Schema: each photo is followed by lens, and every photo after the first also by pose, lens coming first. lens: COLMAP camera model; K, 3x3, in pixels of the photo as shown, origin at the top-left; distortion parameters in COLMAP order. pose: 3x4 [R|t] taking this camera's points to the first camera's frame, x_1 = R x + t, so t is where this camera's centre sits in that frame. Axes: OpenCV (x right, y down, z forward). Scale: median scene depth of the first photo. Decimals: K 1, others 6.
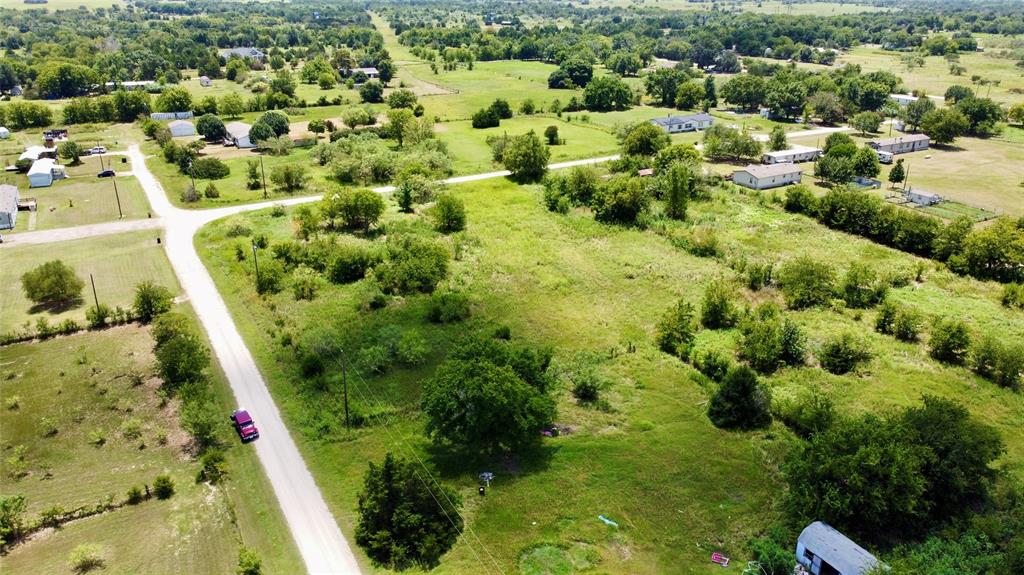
lens RADIAL K [[773.6, 0, 511.6], [0, 773.6, 290.8], [0, 0, 1]] dist [0.007245, -0.010279]
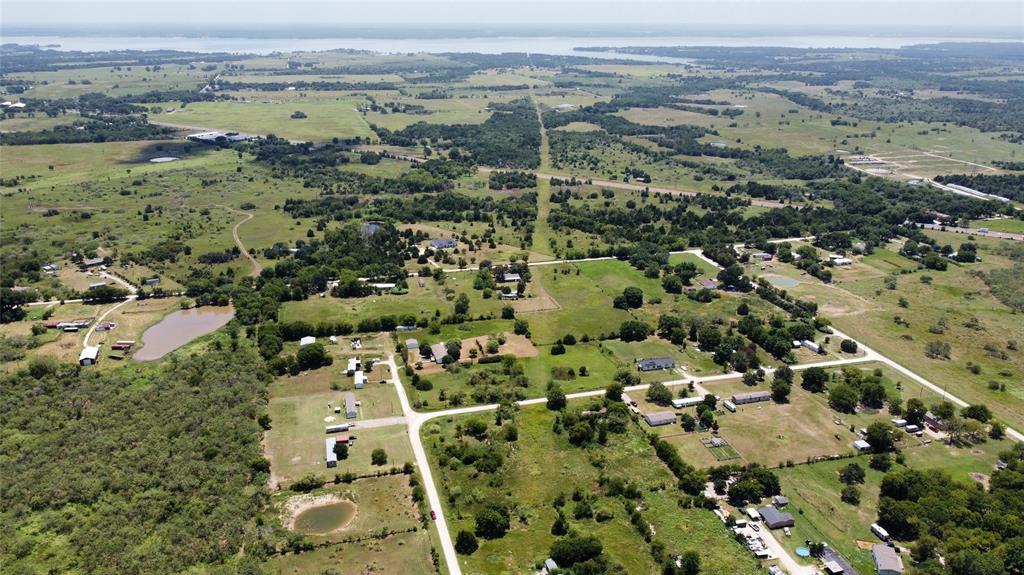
lens RADIAL K [[773.6, 0, 513.6], [0, 773.6, 286.1], [0, 0, 1]] dist [0.007245, -0.010279]
pose [[0.972211, 0.078365, -0.220602, 0.585960], [-0.091111, 0.994674, -0.048195, -0.587246], [0.215650, 0.066955, 0.974172, -1.996755]]
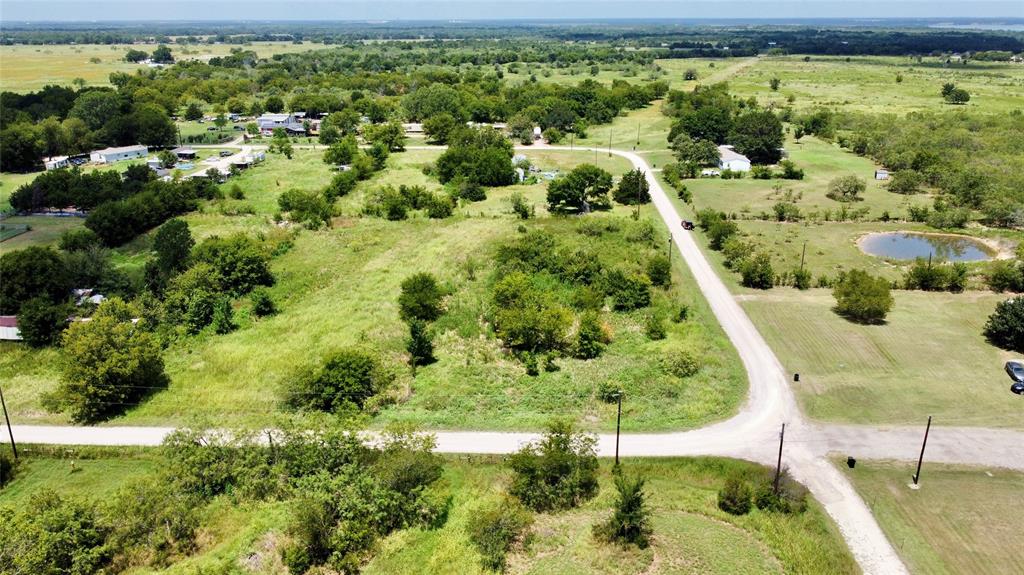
lens RADIAL K [[773.6, 0, 509.6], [0, 773.6, 288.1], [0, 0, 1]] dist [0.007245, -0.010279]
pose [[-0.854369, -0.170729, 0.490821, -0.682888], [0.190307, 0.776088, 0.601224, -0.719895], [-0.483567, 0.607074, -0.630575, 1.824601]]
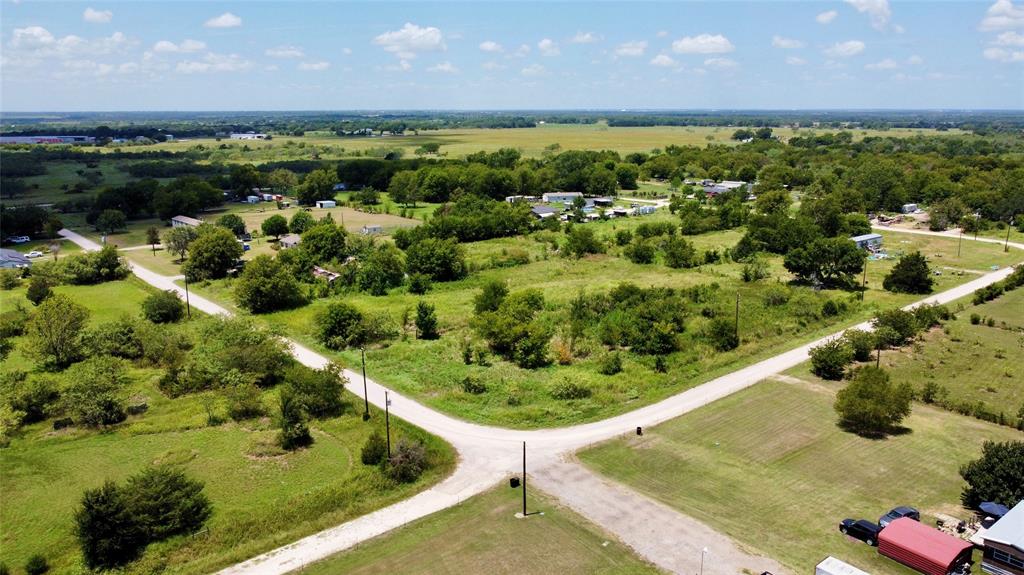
lens RADIAL K [[773.6, 0, 511.8], [0, 773.6, 290.7], [0, 0, 1]] dist [0.007245, -0.010279]
pose [[-0.207840, -0.226647, 0.951543, -1.242414], [0.354898, 0.889026, 0.289274, -0.482277], [-0.911510, 0.397823, -0.104339, 1.349033]]
